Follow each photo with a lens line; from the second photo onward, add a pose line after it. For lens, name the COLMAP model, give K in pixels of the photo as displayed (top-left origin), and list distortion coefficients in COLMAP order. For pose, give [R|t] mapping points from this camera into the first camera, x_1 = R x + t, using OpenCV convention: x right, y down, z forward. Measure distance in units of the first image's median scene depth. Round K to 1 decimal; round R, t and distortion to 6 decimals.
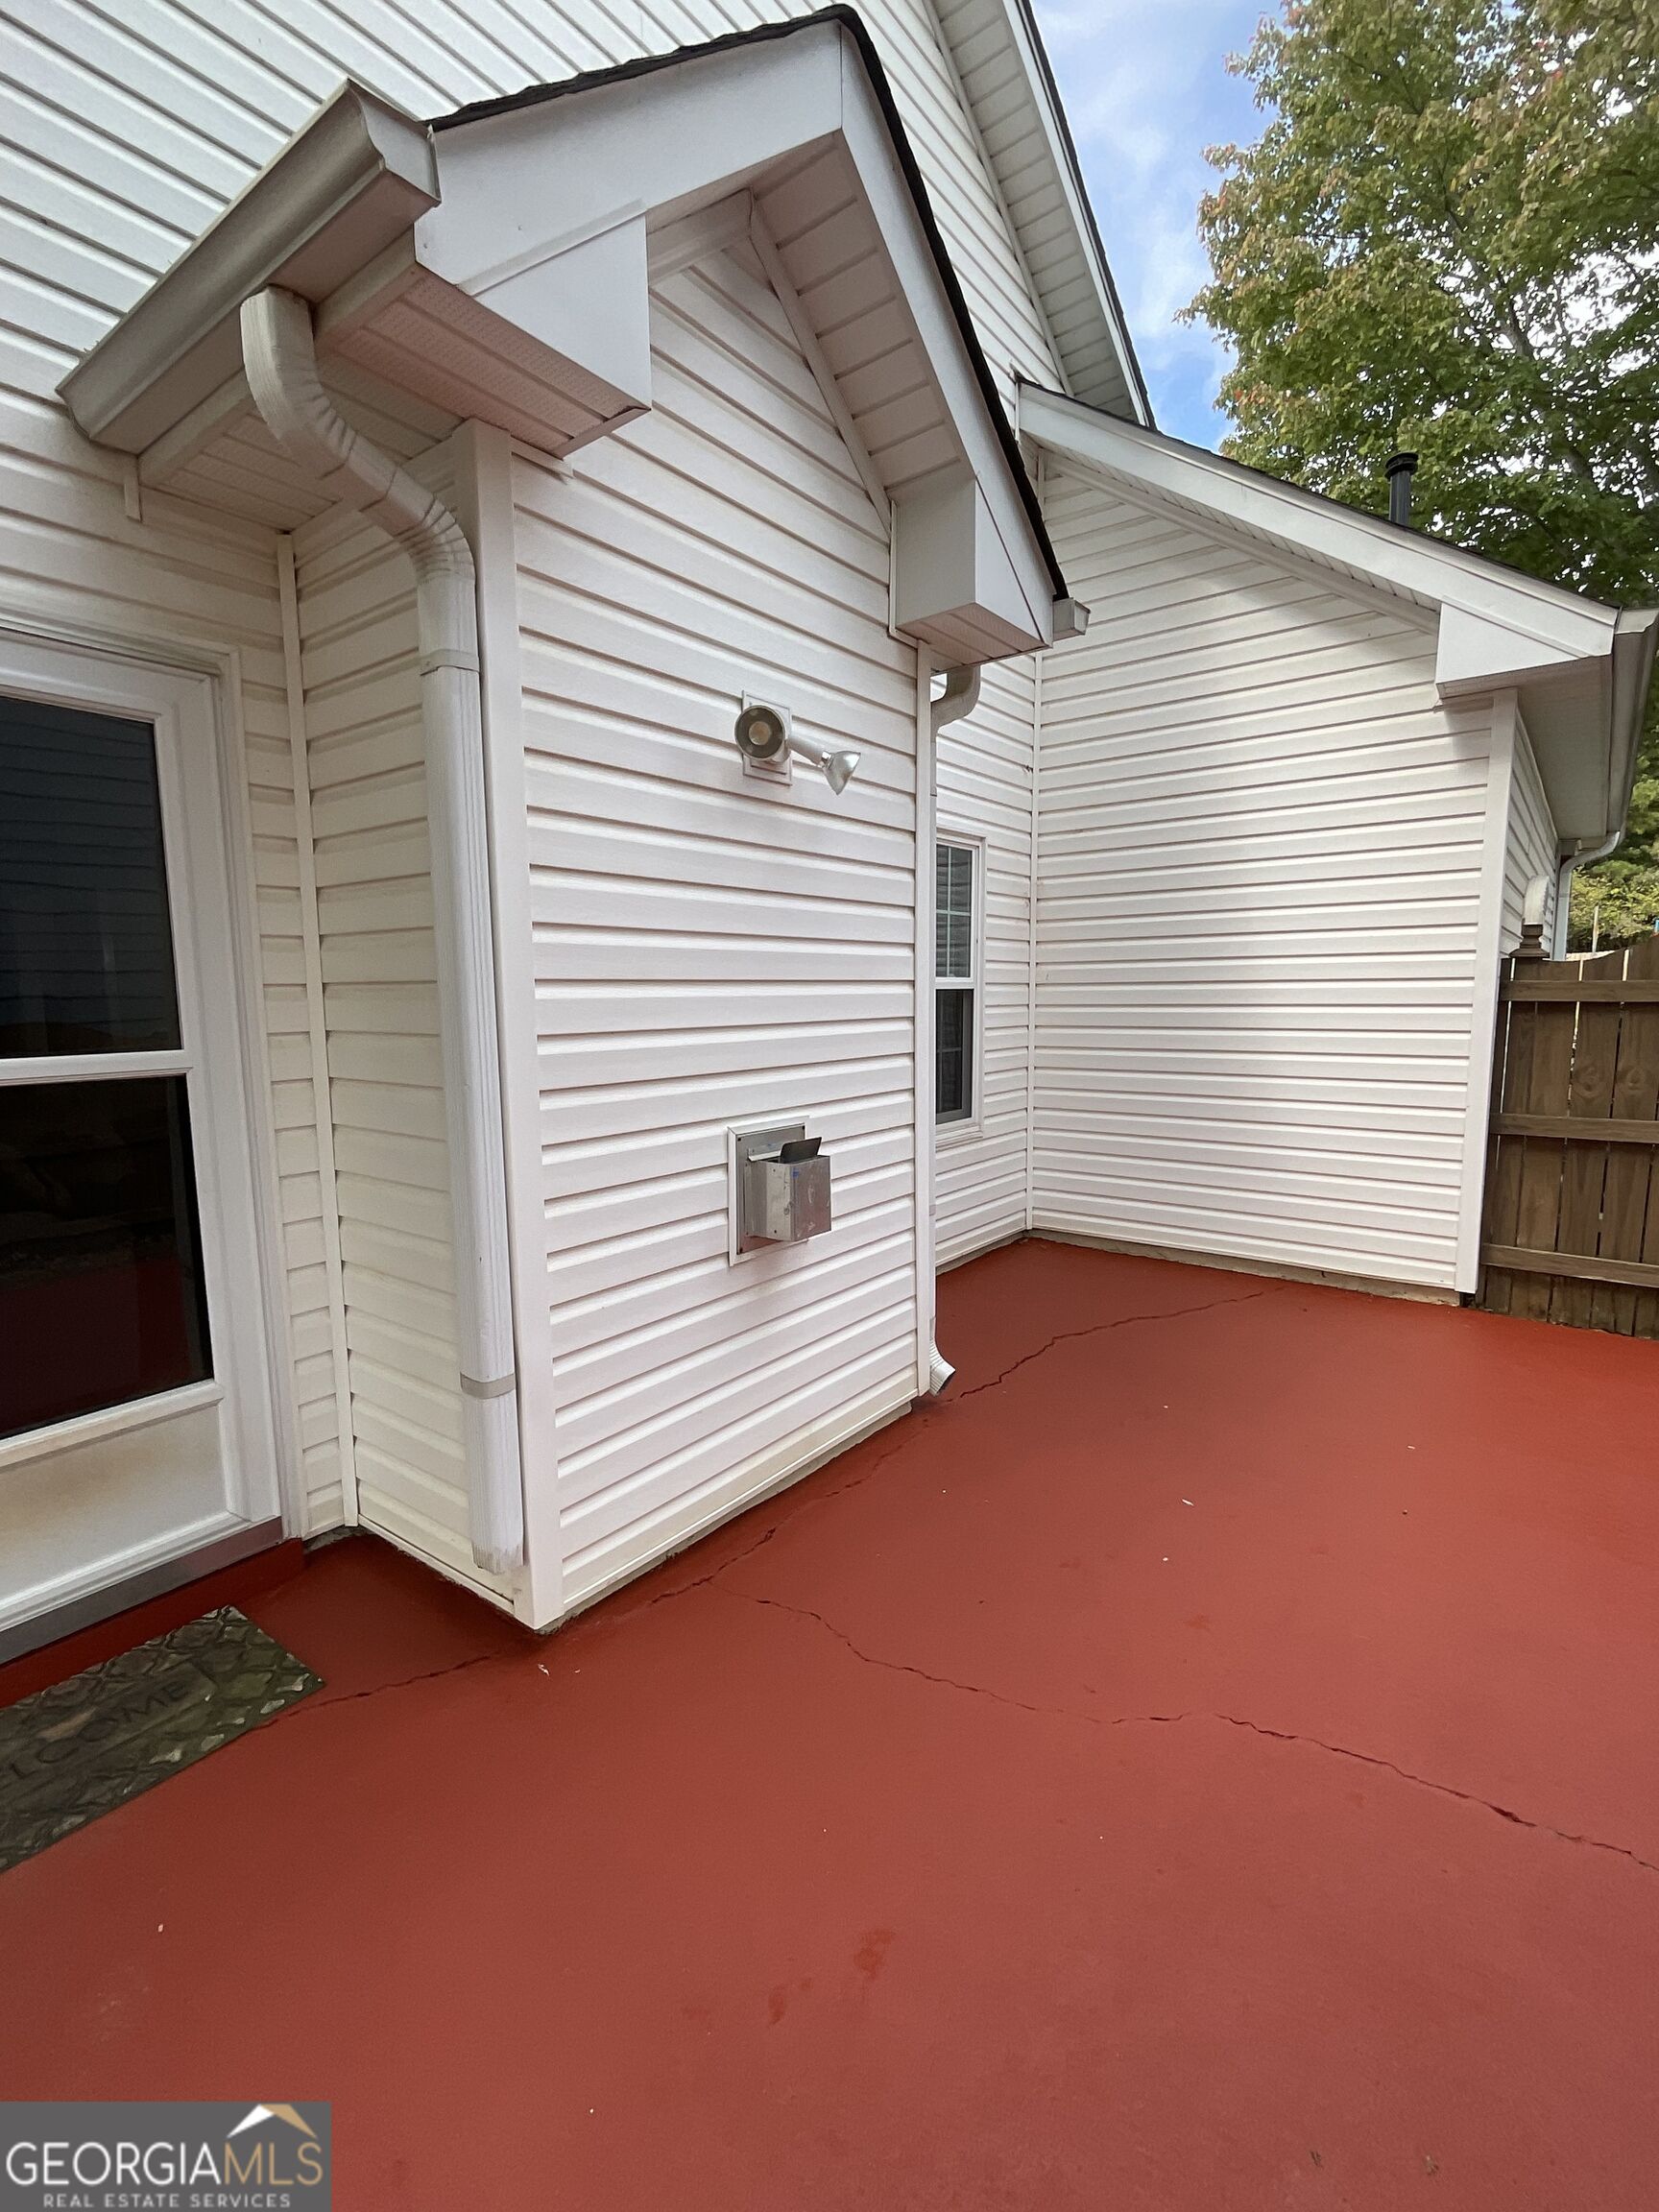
lens RADIAL K [[982.3, 0, 829.5], [0, 982.3, 1106.0], [0, 0, 1]] dist [-0.002913, -0.000557]
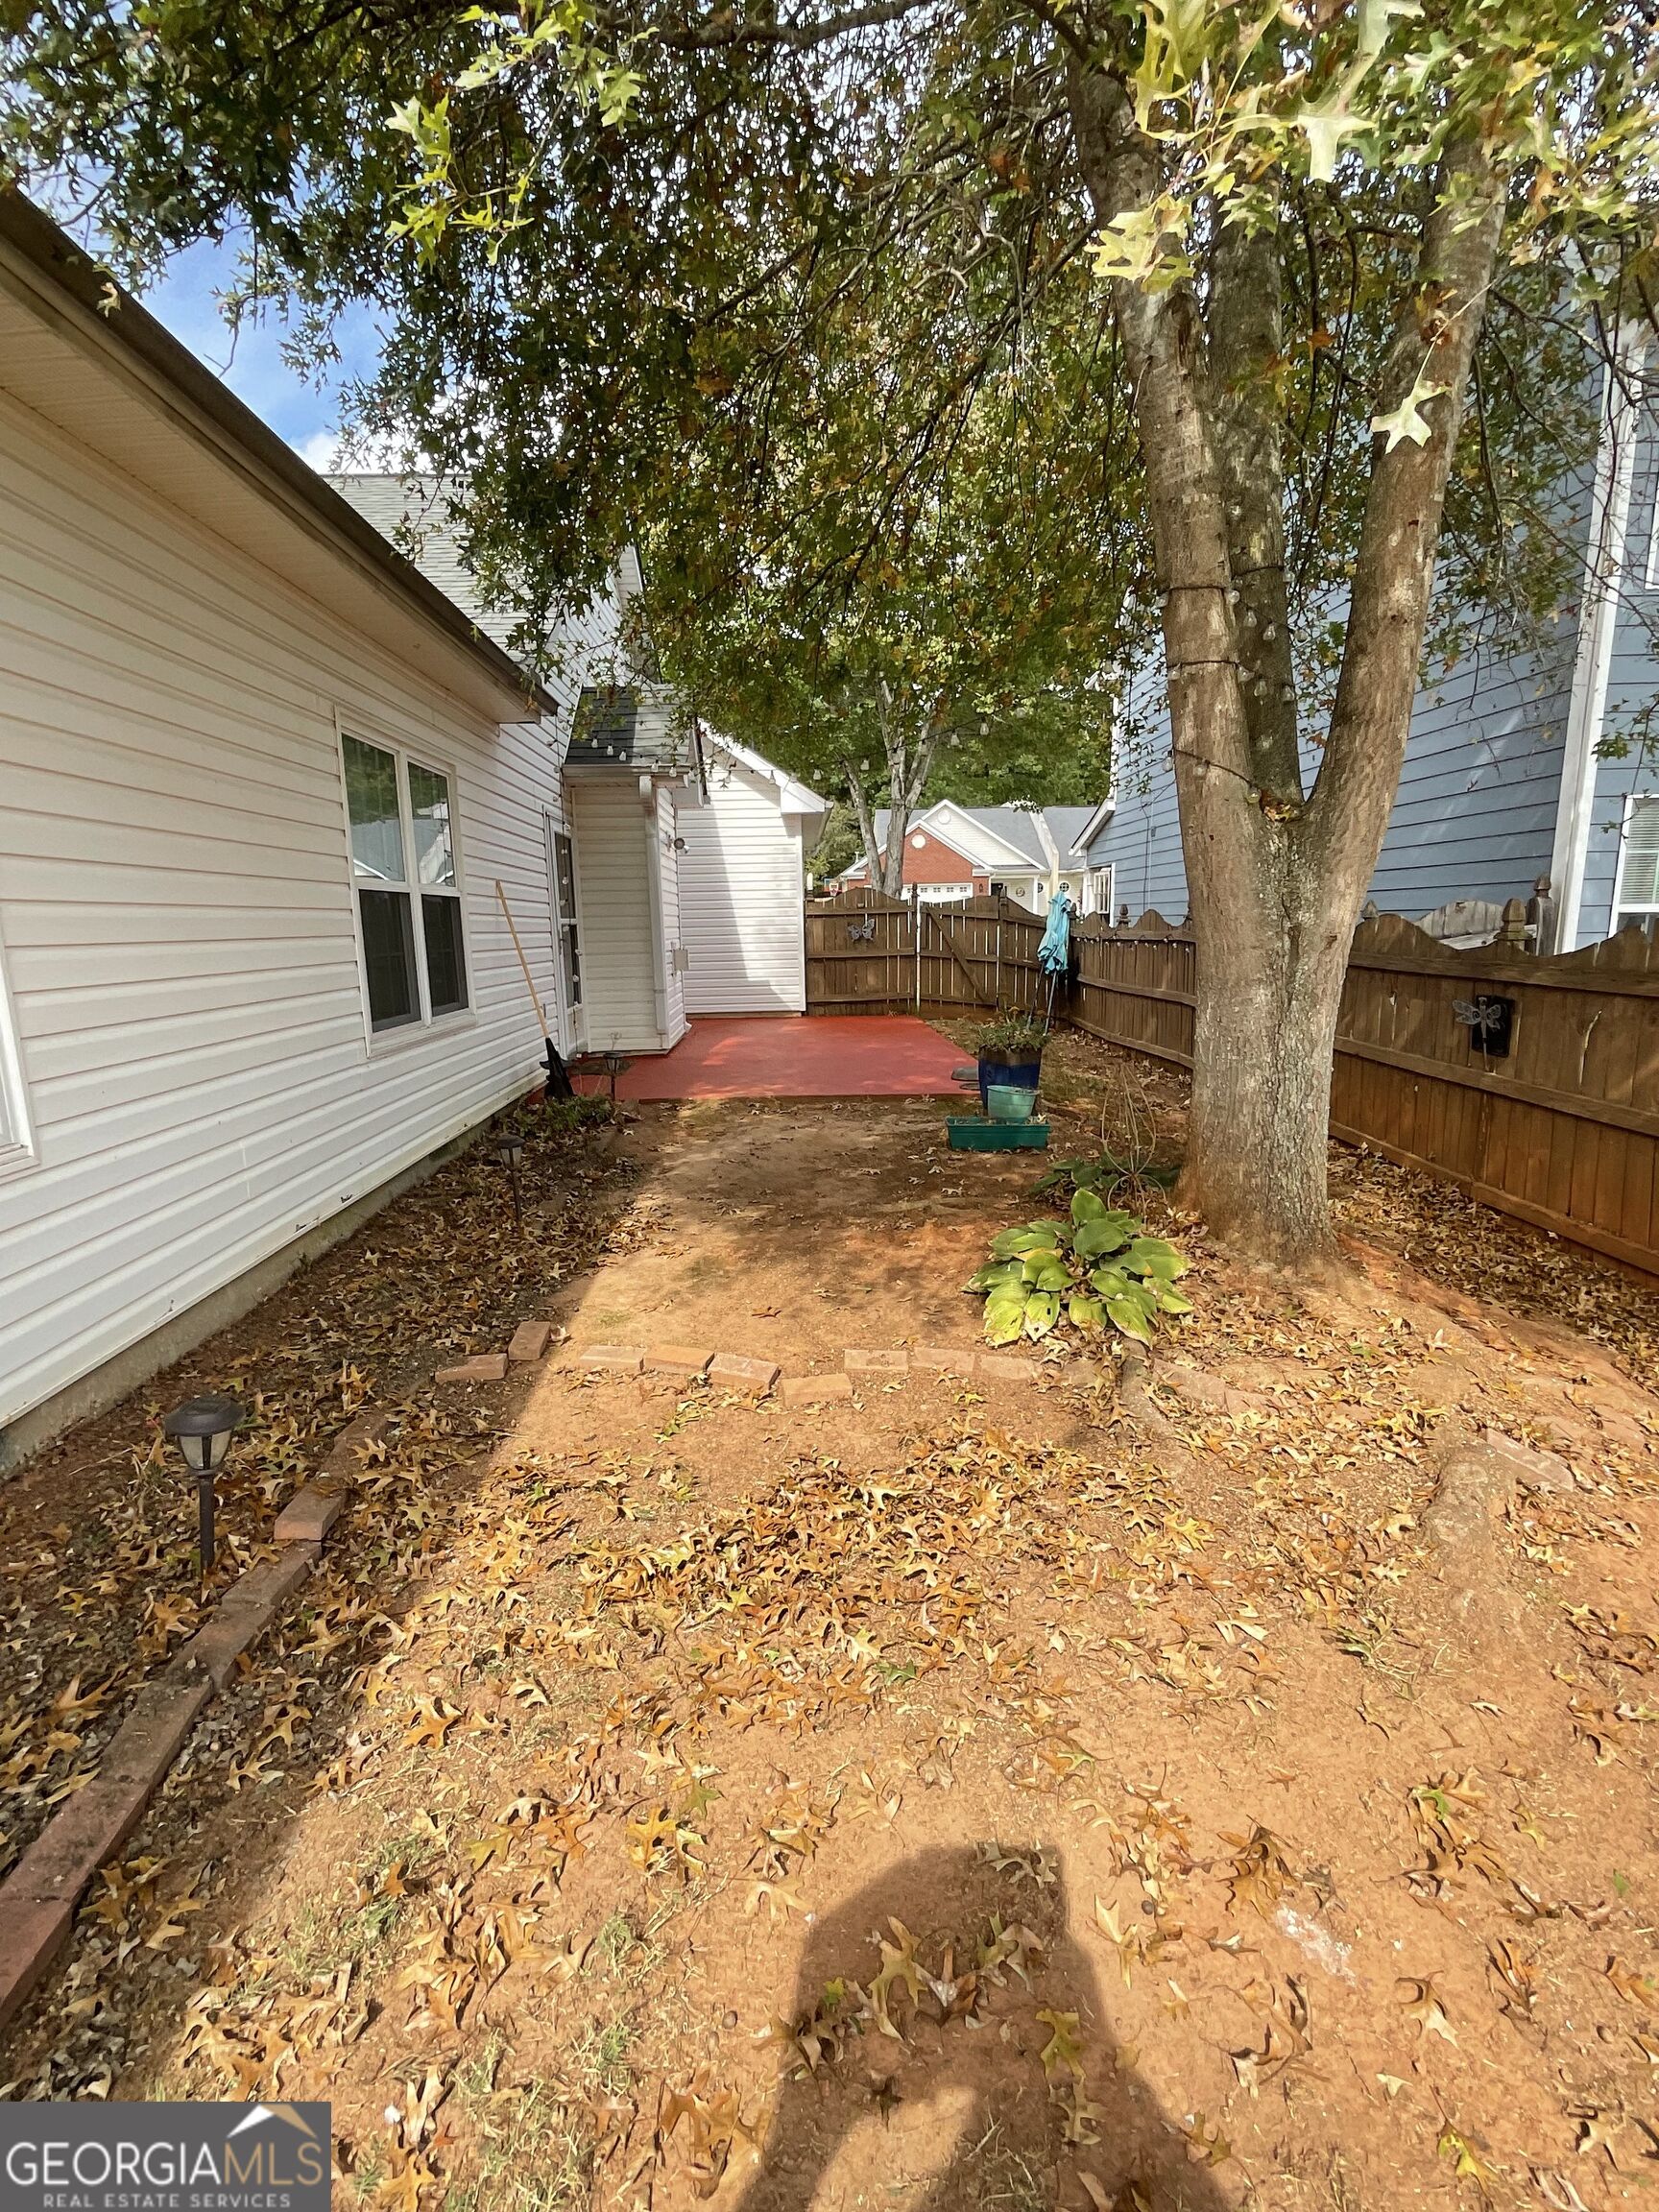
lens RADIAL K [[986.9, 0, 814.7], [0, 986.9, 1105.4], [0, 0, 1]] dist [-0.001807, -0.000721]
pose [[0.772853, -0.117492, 0.623613, -1.307421], [0.083294, 0.992990, 0.083857, 0.233269], [-0.629095, -0.012866, 0.777222, -1.454429]]
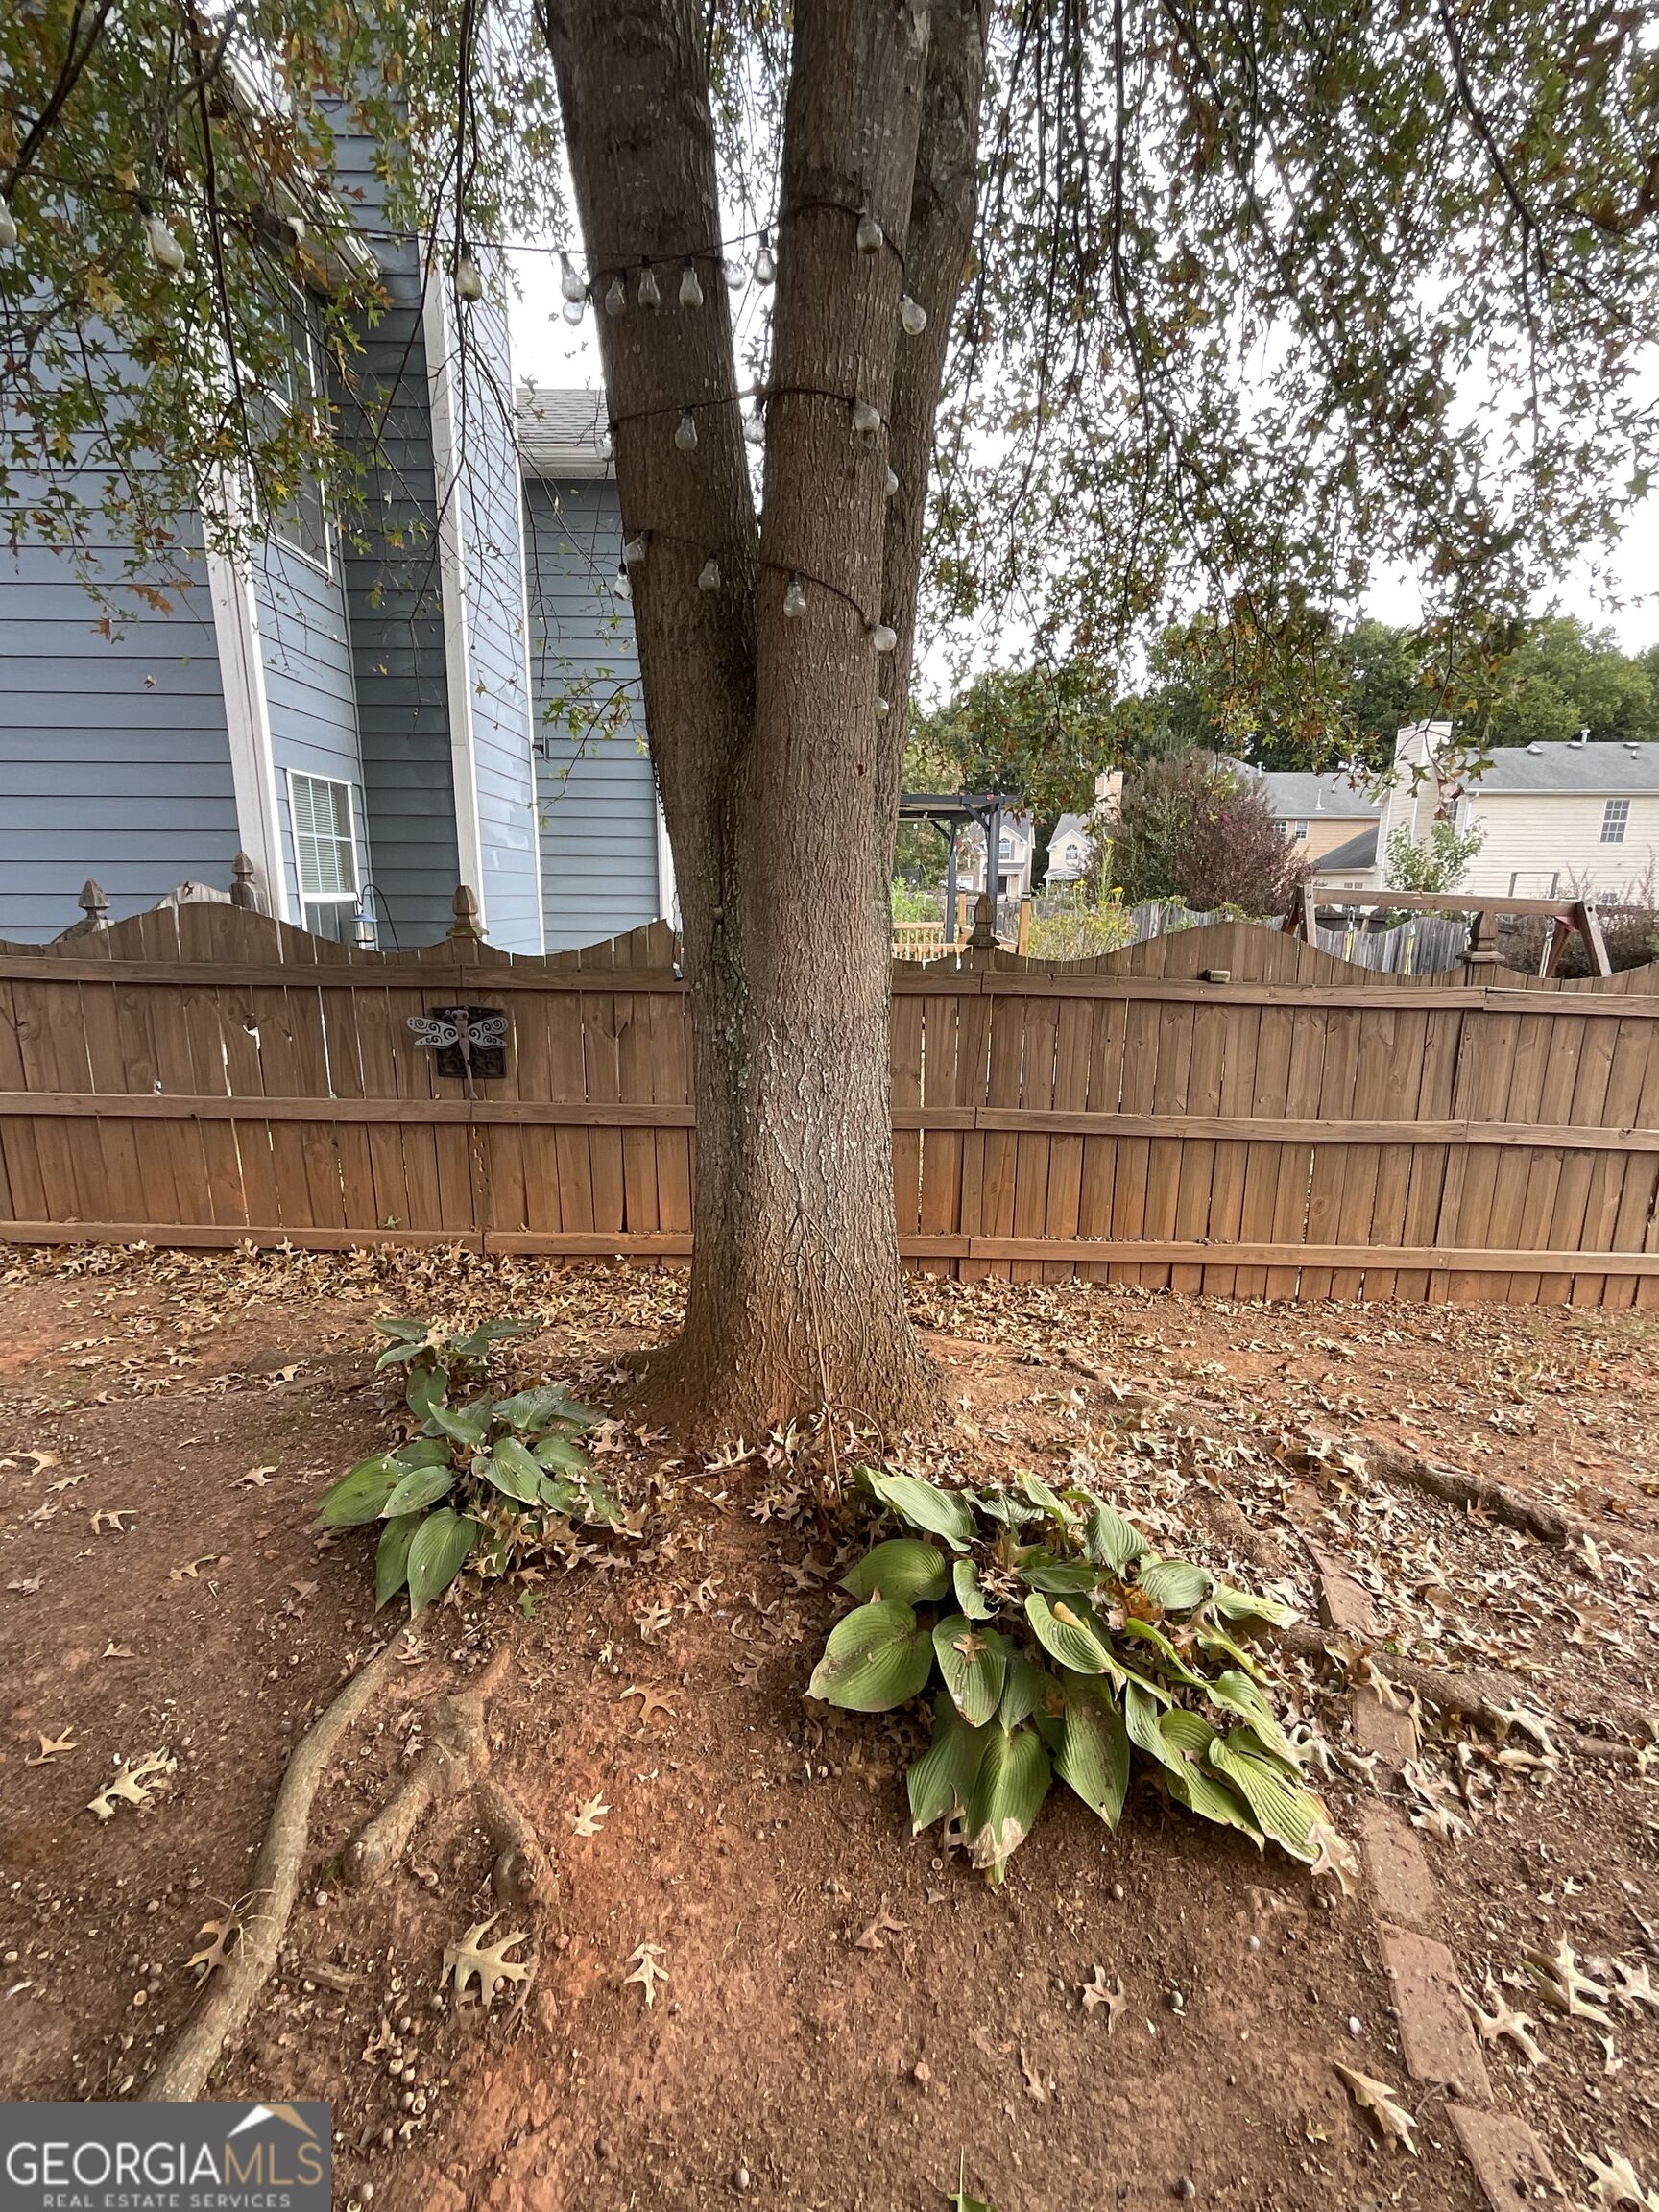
lens RADIAL K [[978.9, 0, 795.1], [0, 978.9, 1110.0], [0, 0, 1]] dist [0.039396, -0.018229]
pose [[-0.614464, -0.155569, 0.773455, -0.864887], [0.102799, 0.956220, 0.273998, 0.134392], [-0.782219, 0.247872, -0.571570, -0.707210]]
